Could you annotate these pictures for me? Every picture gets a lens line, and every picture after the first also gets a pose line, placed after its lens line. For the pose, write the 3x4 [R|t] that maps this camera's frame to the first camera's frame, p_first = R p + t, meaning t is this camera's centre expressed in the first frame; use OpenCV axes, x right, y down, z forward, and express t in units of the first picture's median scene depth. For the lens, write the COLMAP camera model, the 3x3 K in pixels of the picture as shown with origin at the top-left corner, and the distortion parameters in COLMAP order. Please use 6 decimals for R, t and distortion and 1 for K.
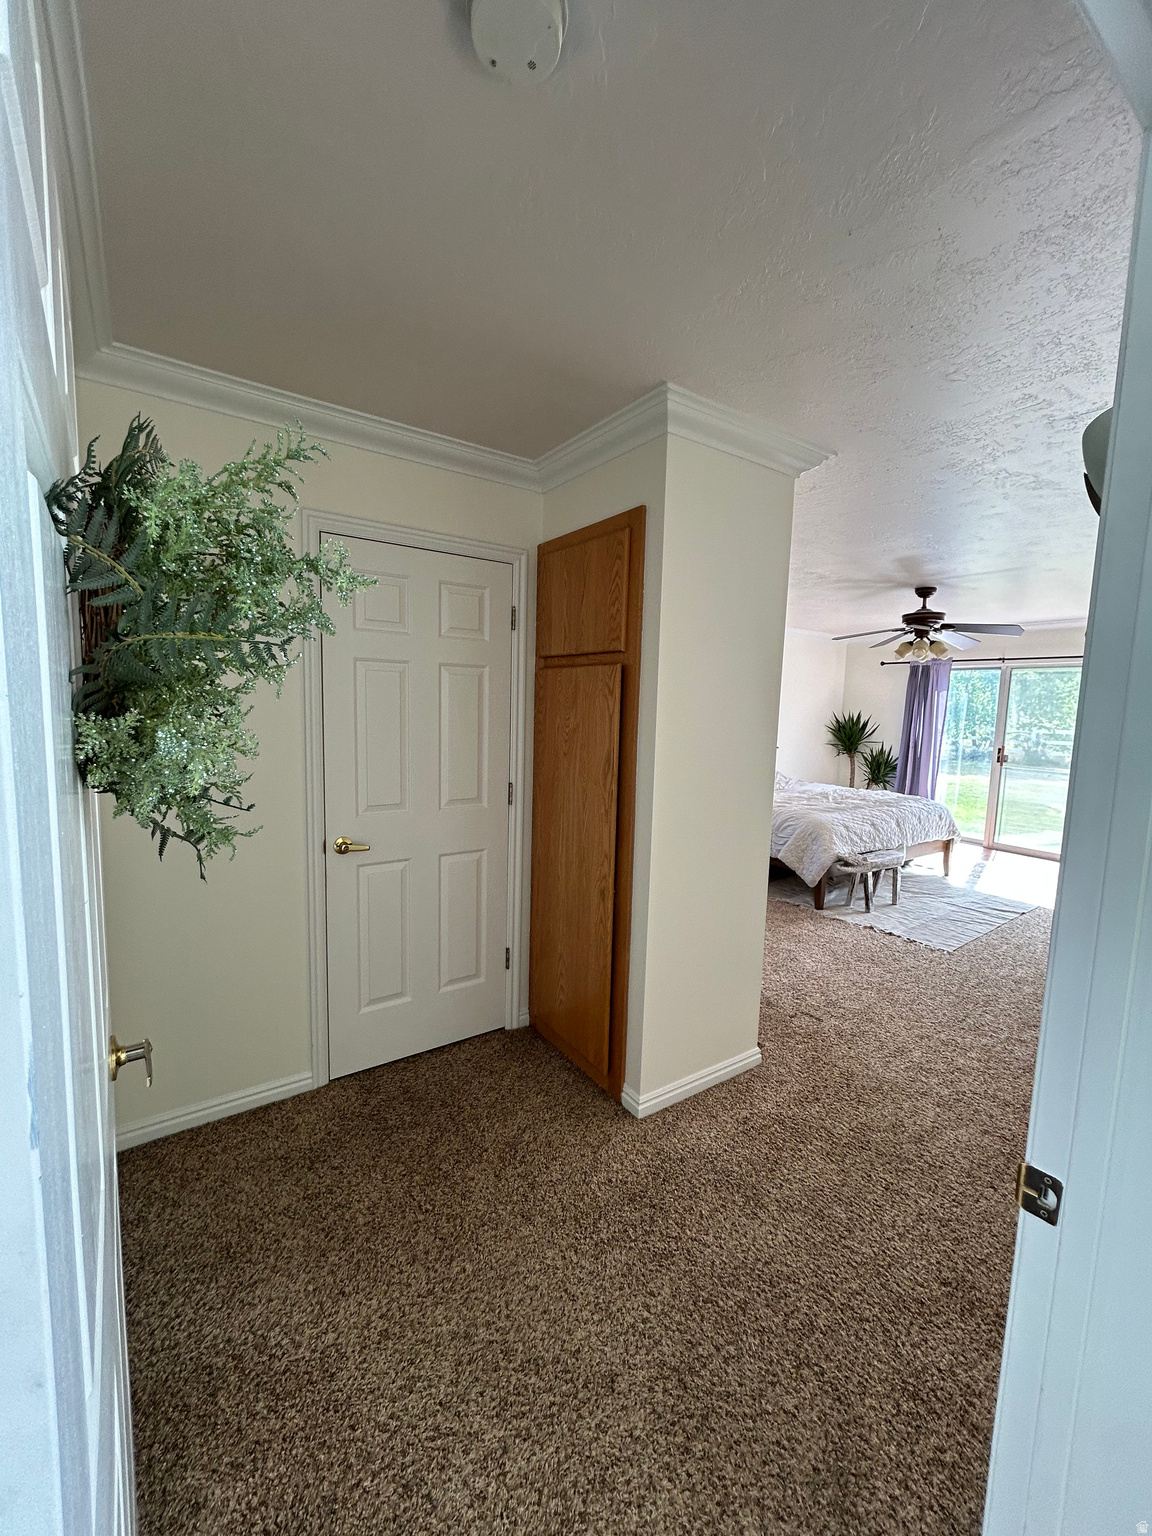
lens RADIAL K [[619.8, 0, 576.3], [0, 619.8, 767.9], [0, 0, 1]] dist [0.002114, -0.001457]
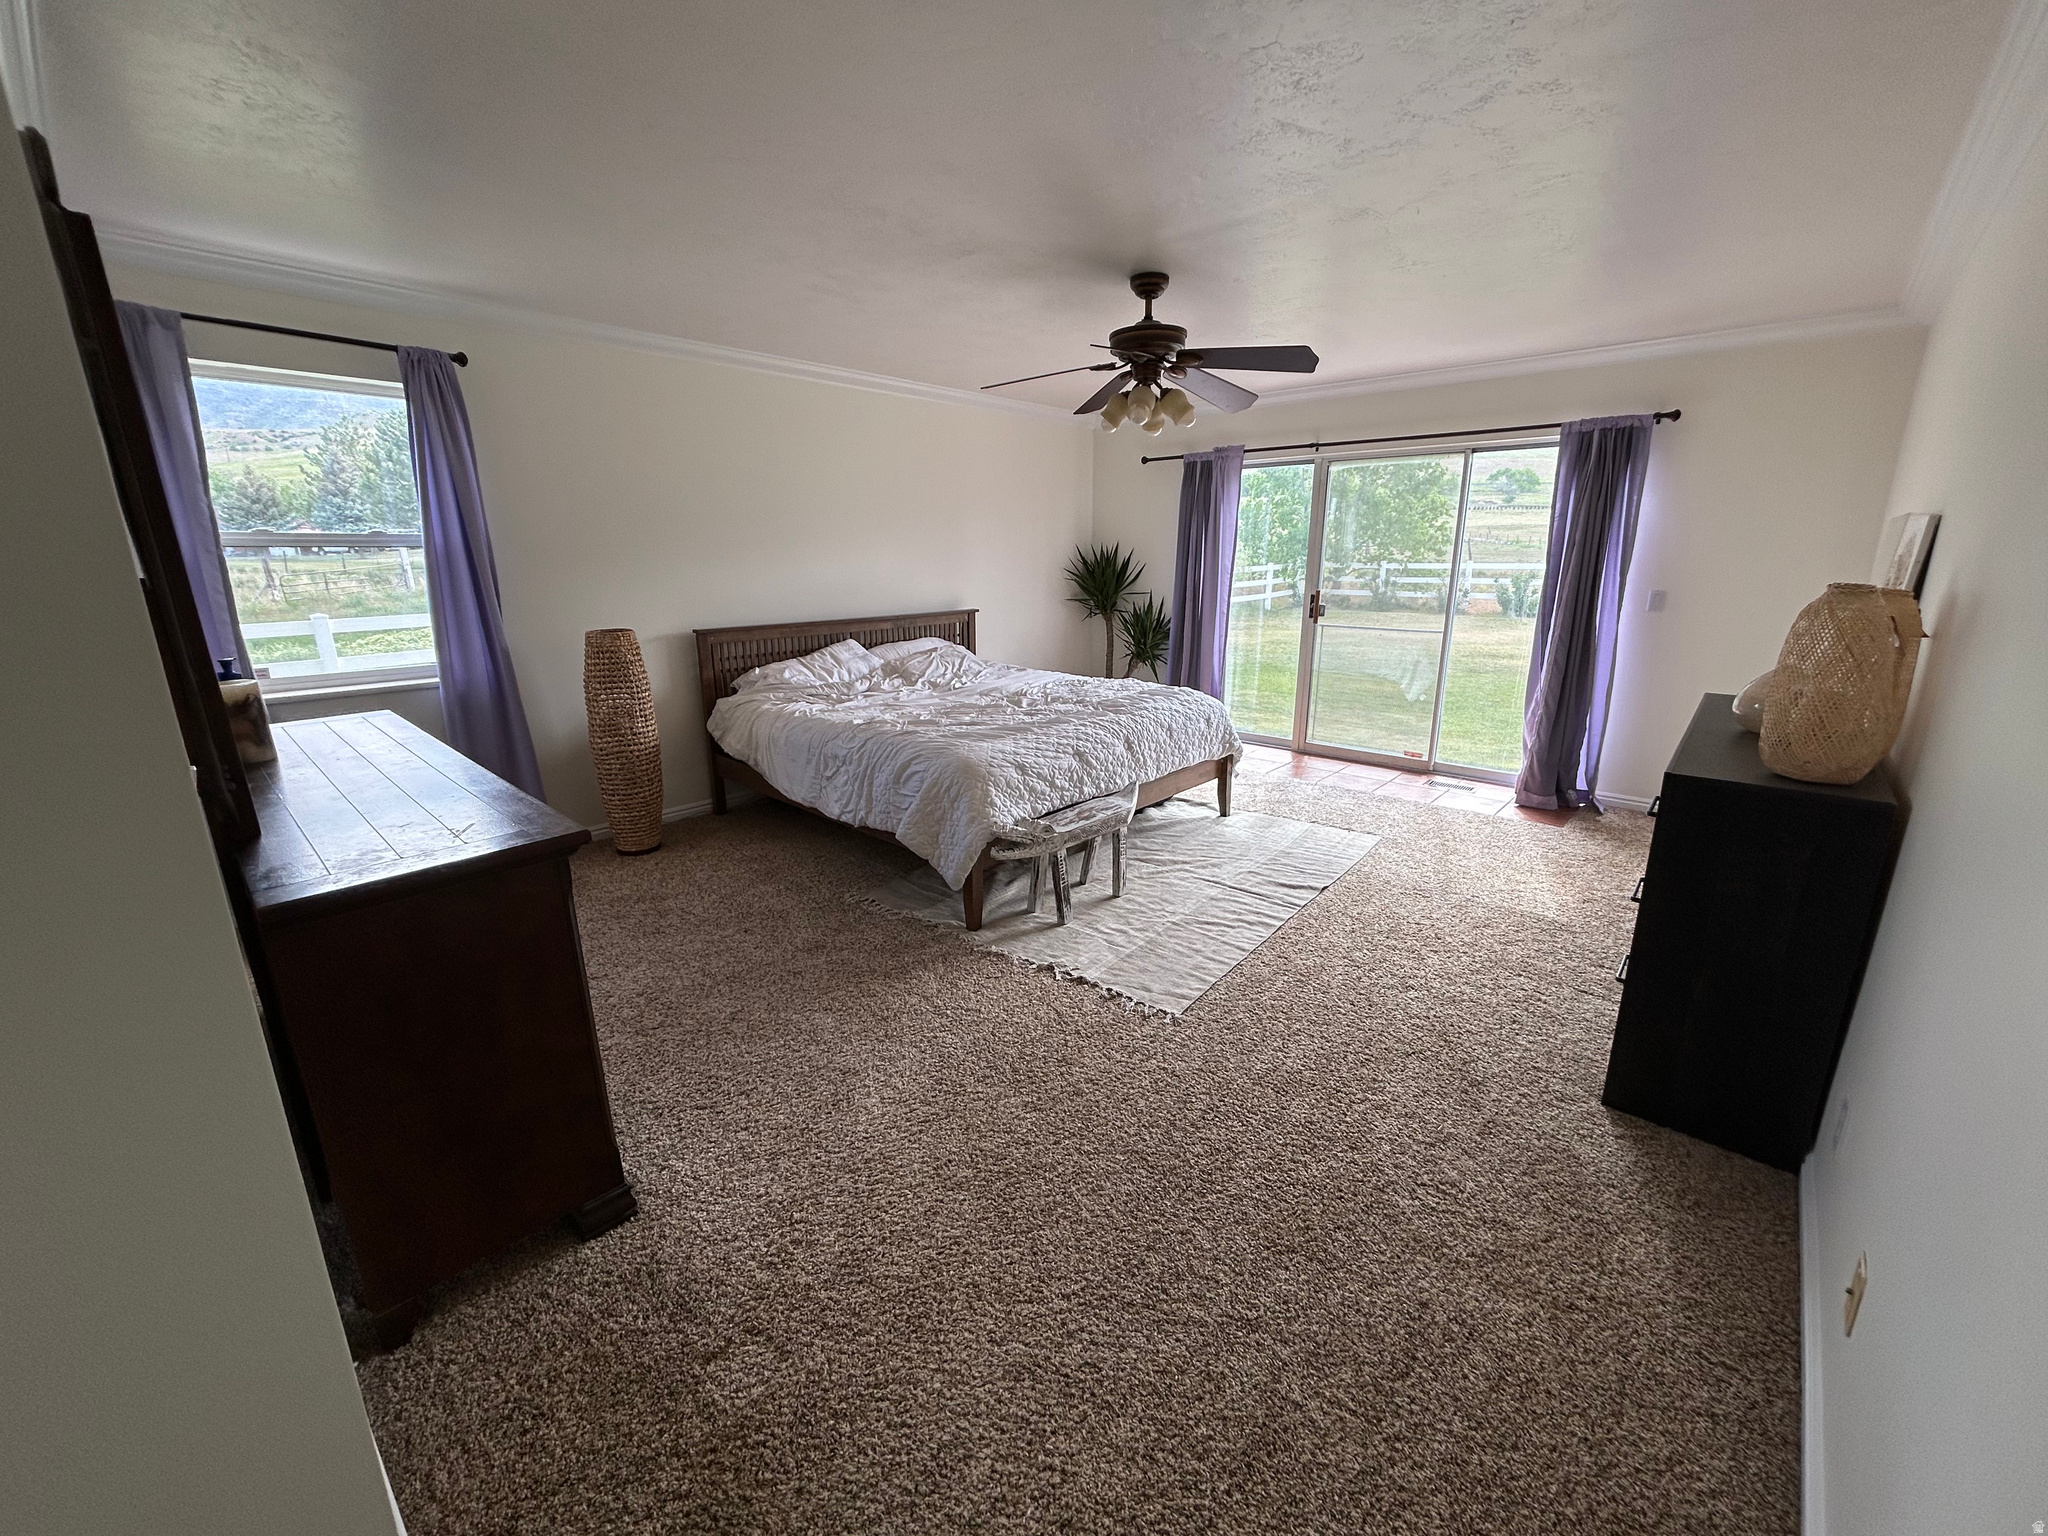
lens RADIAL K [[826.5, 0, 1025.7], [0, 826.5, 765.1], [0, 0, 1]] dist [0.002114, -0.001457]
pose [[0.972883, -0.091880, 0.212265, 0.289841], [0.058742, 0.985776, 0.157466, -0.014319], [-0.223713, -0.140727, 0.964442, 0.328516]]
